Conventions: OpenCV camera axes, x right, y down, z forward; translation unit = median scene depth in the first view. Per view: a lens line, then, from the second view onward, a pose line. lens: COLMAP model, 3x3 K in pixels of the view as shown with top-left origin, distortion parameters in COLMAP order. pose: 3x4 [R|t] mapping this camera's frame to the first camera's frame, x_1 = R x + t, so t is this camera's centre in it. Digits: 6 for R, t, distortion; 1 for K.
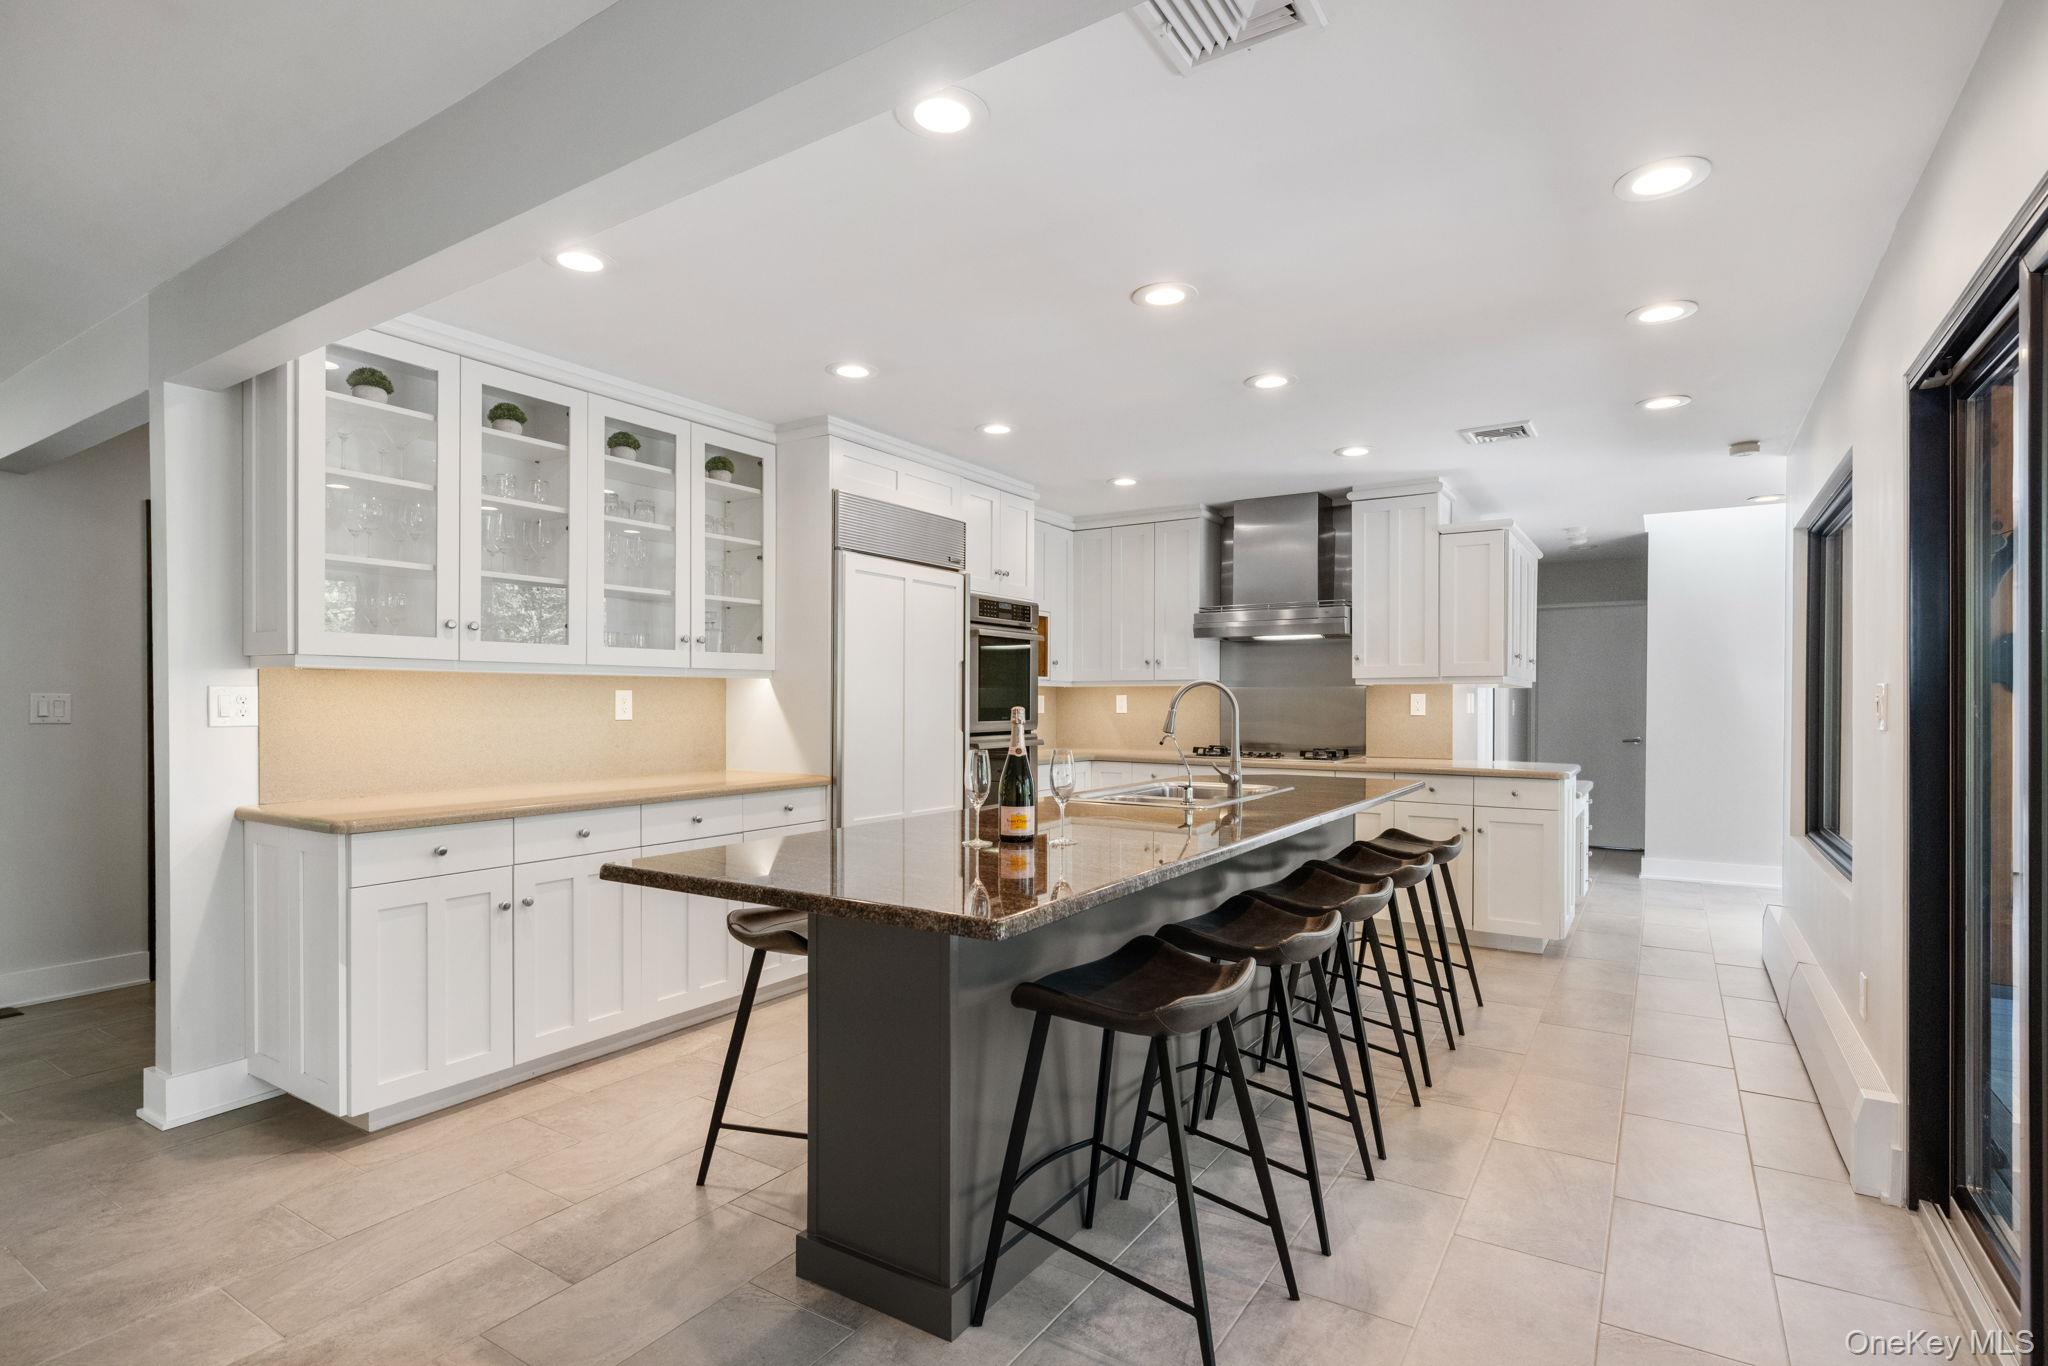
lens RADIAL K [[1006.7, 0, 1022.0], [0, 1006.7, 691.1], [0, 0, 1]] dist [0.002523, 0.000829]
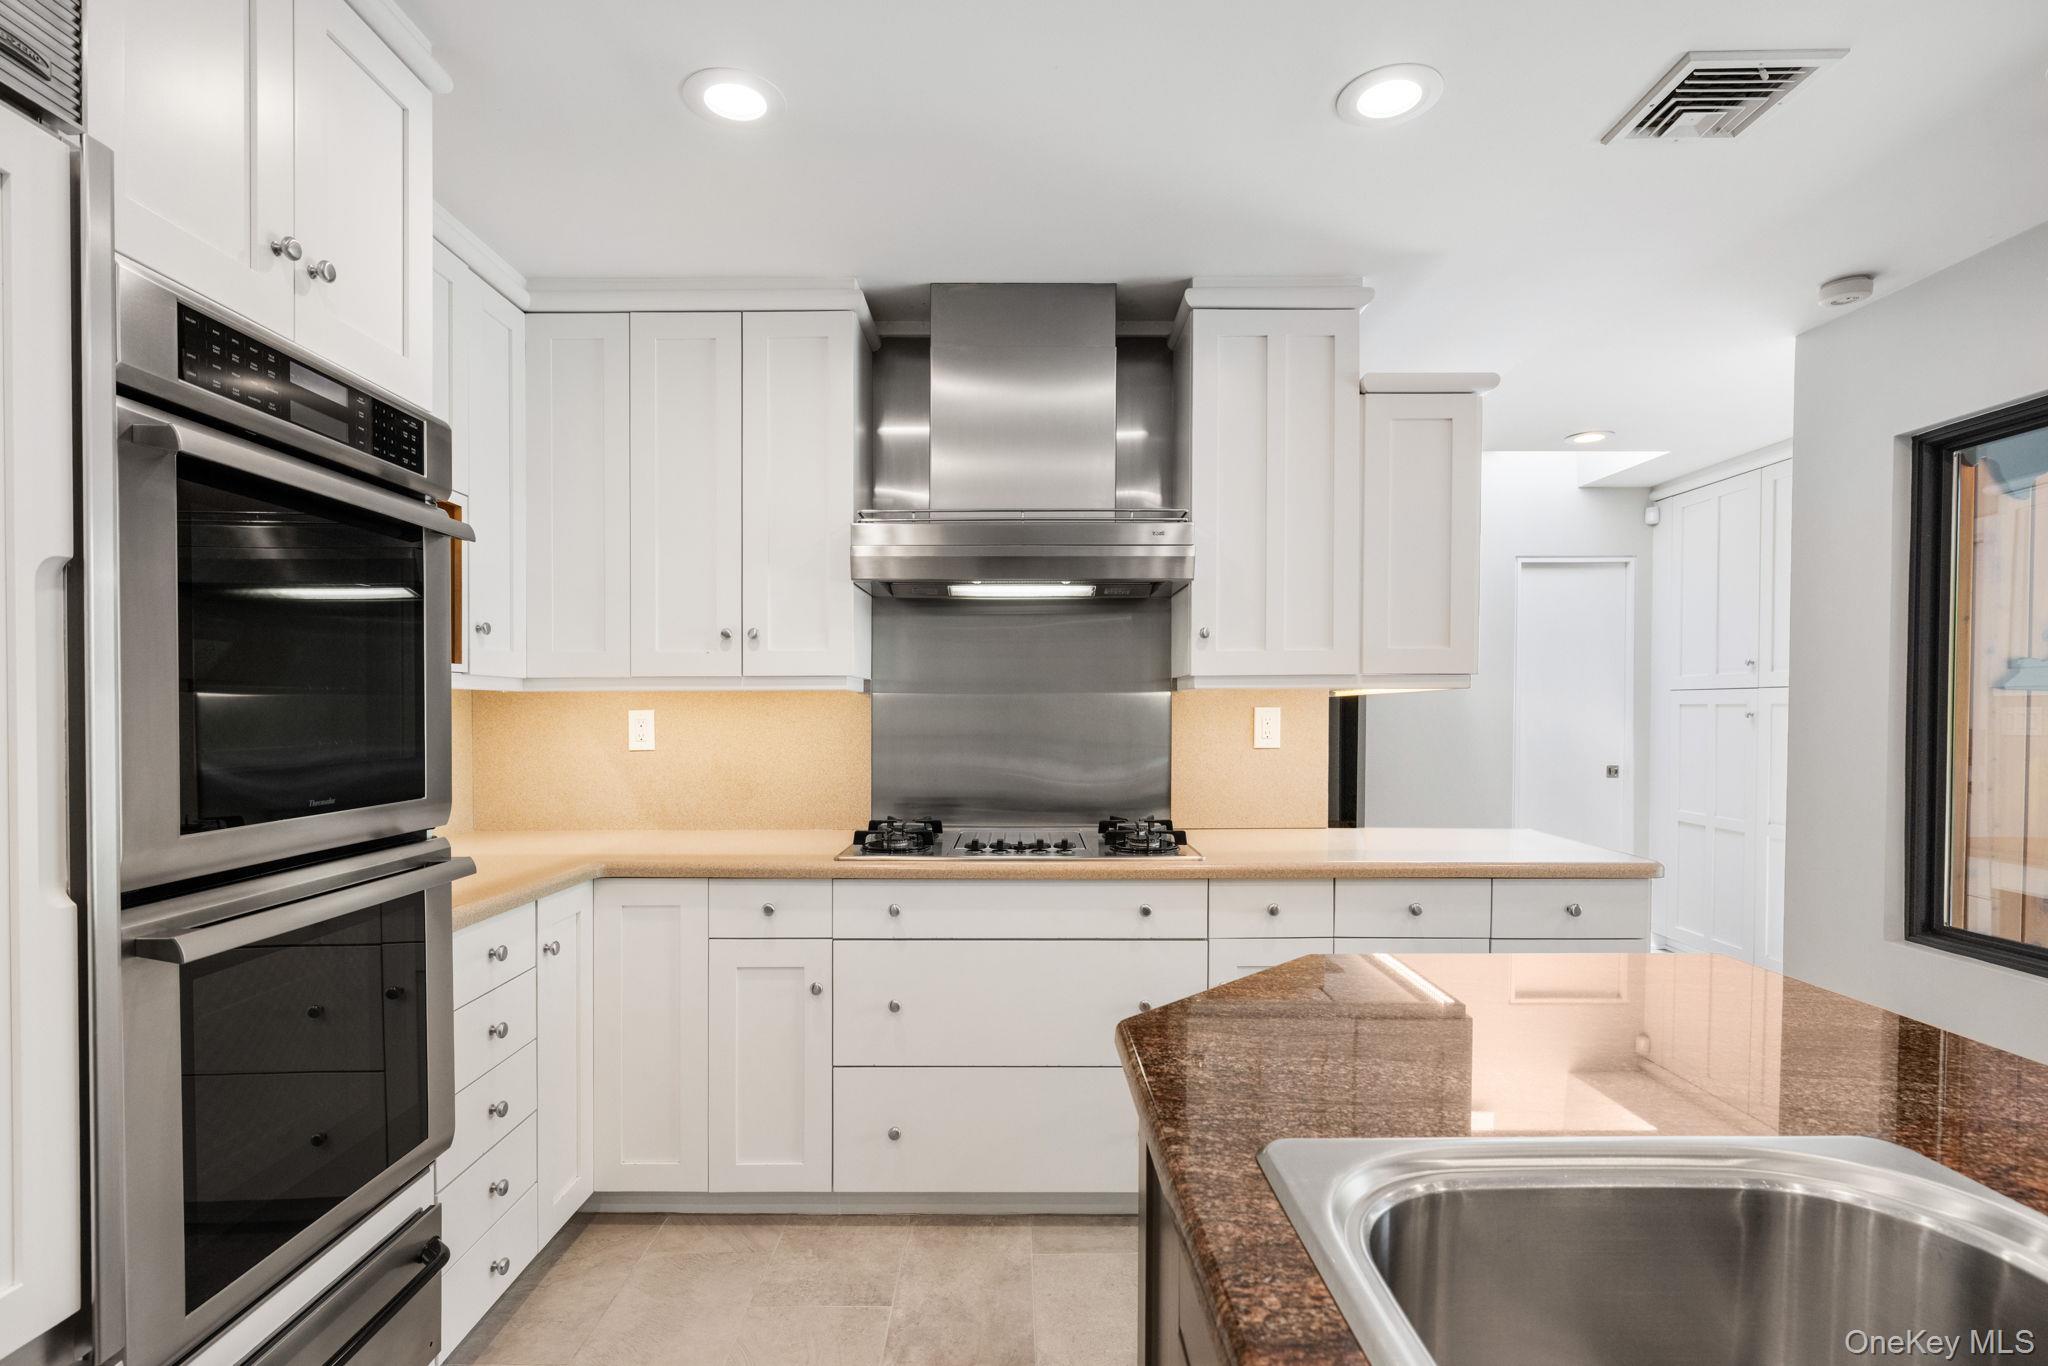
lens RADIAL K [[1006.7, 0, 1014.3], [0, 1006.7, 703.0], [0, 0, 1]] dist [0.002523, 0.000829]
pose [[0.839917, -0.001457, 0.542713, -0.006716], [-0.001032, 0.999990, 0.004281, -0.001132], [-0.542714, -0.004156, 0.839908, 0.649378]]
